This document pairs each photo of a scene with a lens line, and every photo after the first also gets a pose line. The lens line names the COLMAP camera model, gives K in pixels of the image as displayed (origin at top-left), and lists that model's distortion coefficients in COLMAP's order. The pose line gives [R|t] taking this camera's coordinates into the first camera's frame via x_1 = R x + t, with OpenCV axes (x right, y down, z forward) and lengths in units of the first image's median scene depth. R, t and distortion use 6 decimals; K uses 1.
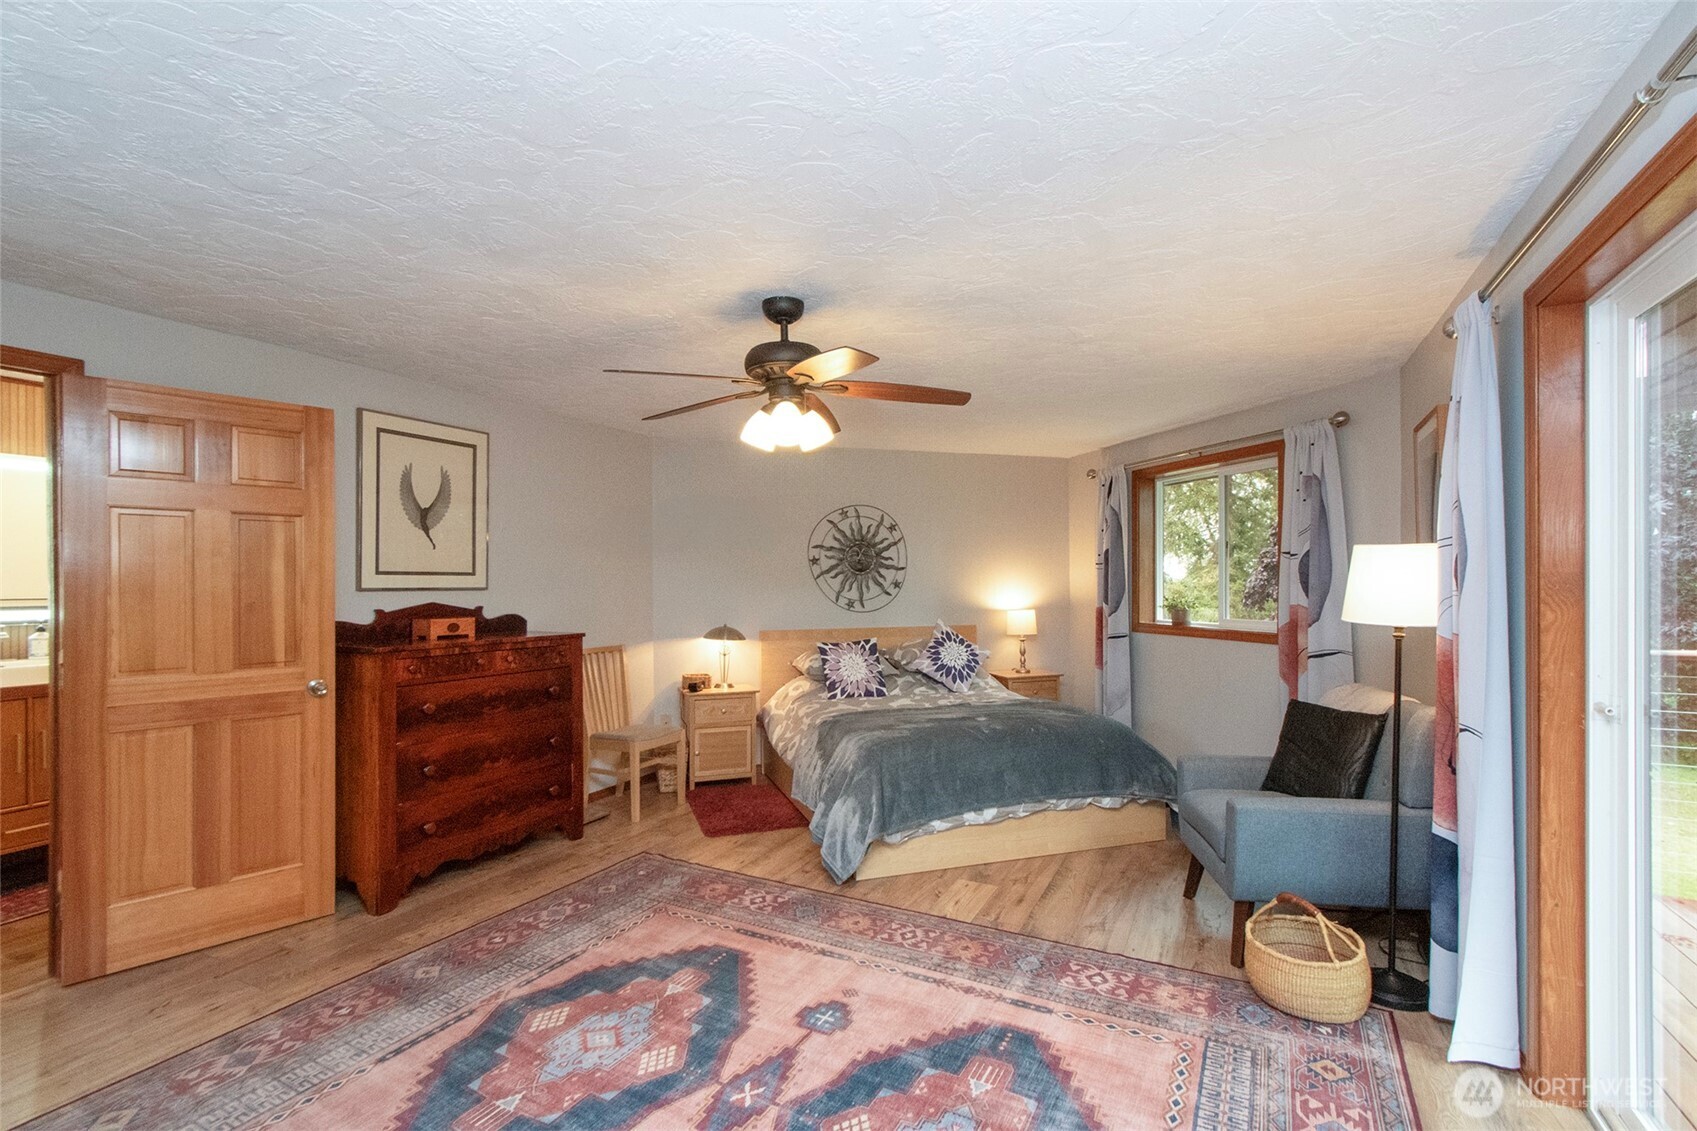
lens RADIAL K [[756.7, 0, 844.3], [0, 756.7, 577.5], [0, 0, 1]] dist [-0.013511, -0.001055]
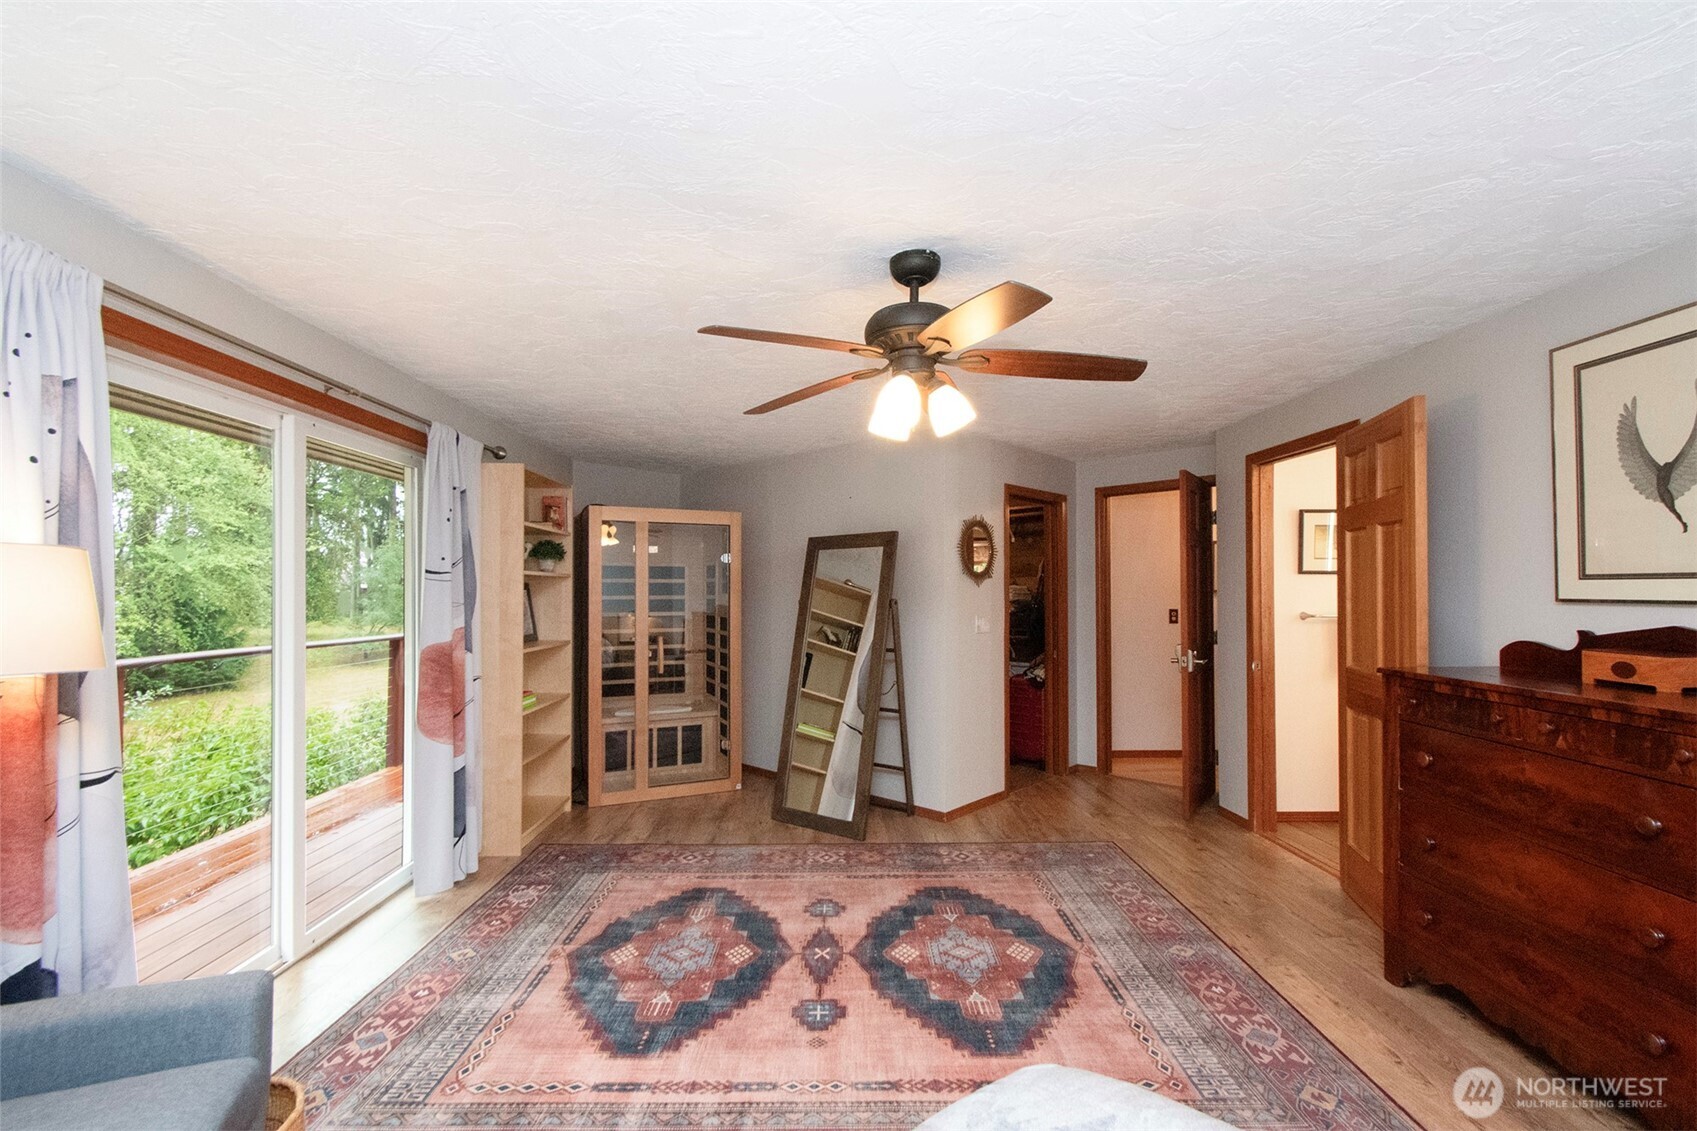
lens RADIAL K [[756.7, 0, 842.6], [0, 756.7, 576.5], [0, 0, 1]] dist [-0.013511, -0.001055]
pose [[-0.874319, -0.001294, -0.485349, 0.446741], [0.008524, 0.999801, -0.018021, -0.000006], [0.485276, -0.019893, -0.874135, 1.915929]]
